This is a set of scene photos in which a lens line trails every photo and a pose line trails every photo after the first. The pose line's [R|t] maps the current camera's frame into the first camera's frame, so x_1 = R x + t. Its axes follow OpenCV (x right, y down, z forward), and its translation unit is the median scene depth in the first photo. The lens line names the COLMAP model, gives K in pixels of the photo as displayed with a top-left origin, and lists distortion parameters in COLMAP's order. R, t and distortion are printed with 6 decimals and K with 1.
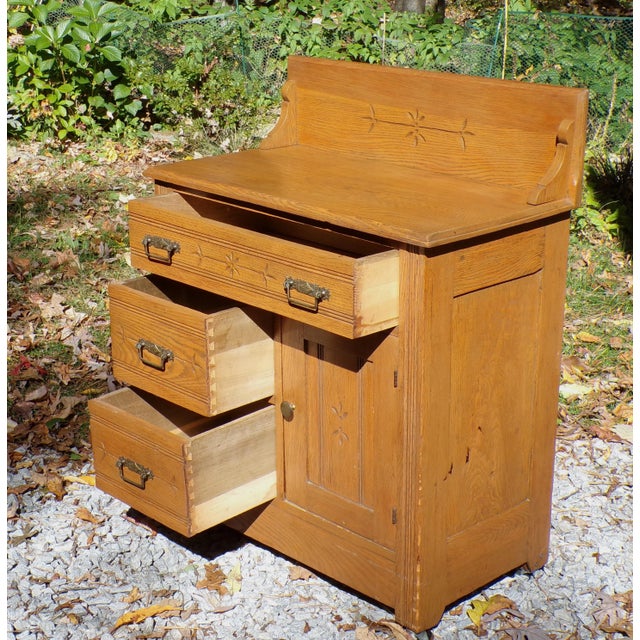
lens RADIAL K [[1344.1, 0, 328.3], [0, 1344.1, 341.4], [0, 0, 1]] dist [0.007792, 0.000000]
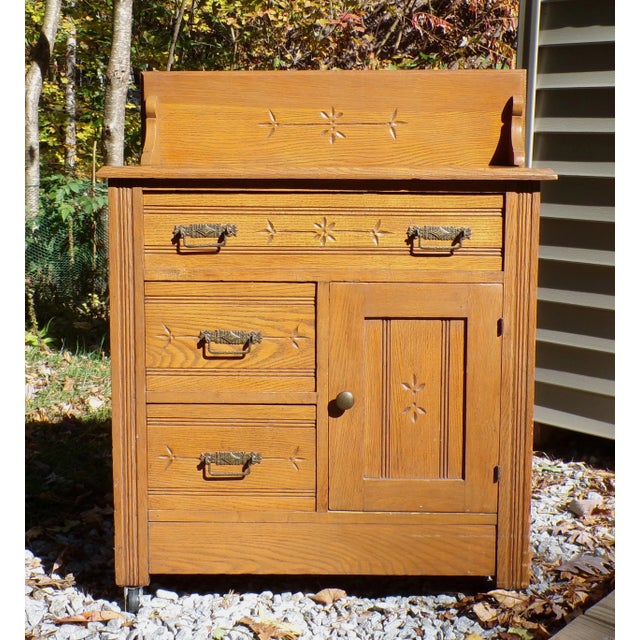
lens RADIAL K [[1065.2, 0, 335.9], [0, 1065.2, 320.0], [0, 0, 1]] dist [0.027999, 0.000000]
pose [[0.698978, -0.101029, 0.707971, -0.536015], [0.224581, 0.970899, -0.083179, 0.054763], [-0.678965, 0.217137, 0.701326, 0.470685]]
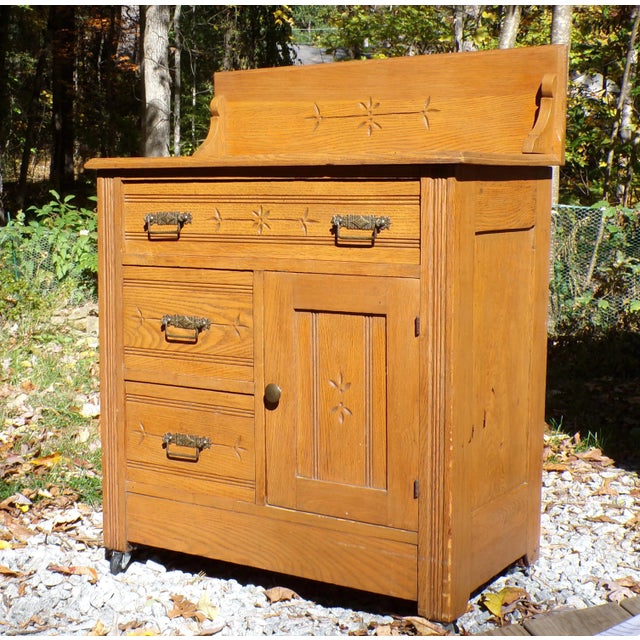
lens RADIAL K [[1151.9, 0, 318.0], [0, 1151.9, 347.2], [0, 0, 1]] dist [-0.018071, 0.000000]
pose [[0.971343, -0.033172, 0.235355, -0.179108], [0.077372, 0.980408, -0.181145, 0.159466], [-0.224735, 0.194164, 0.954879, 0.243680]]
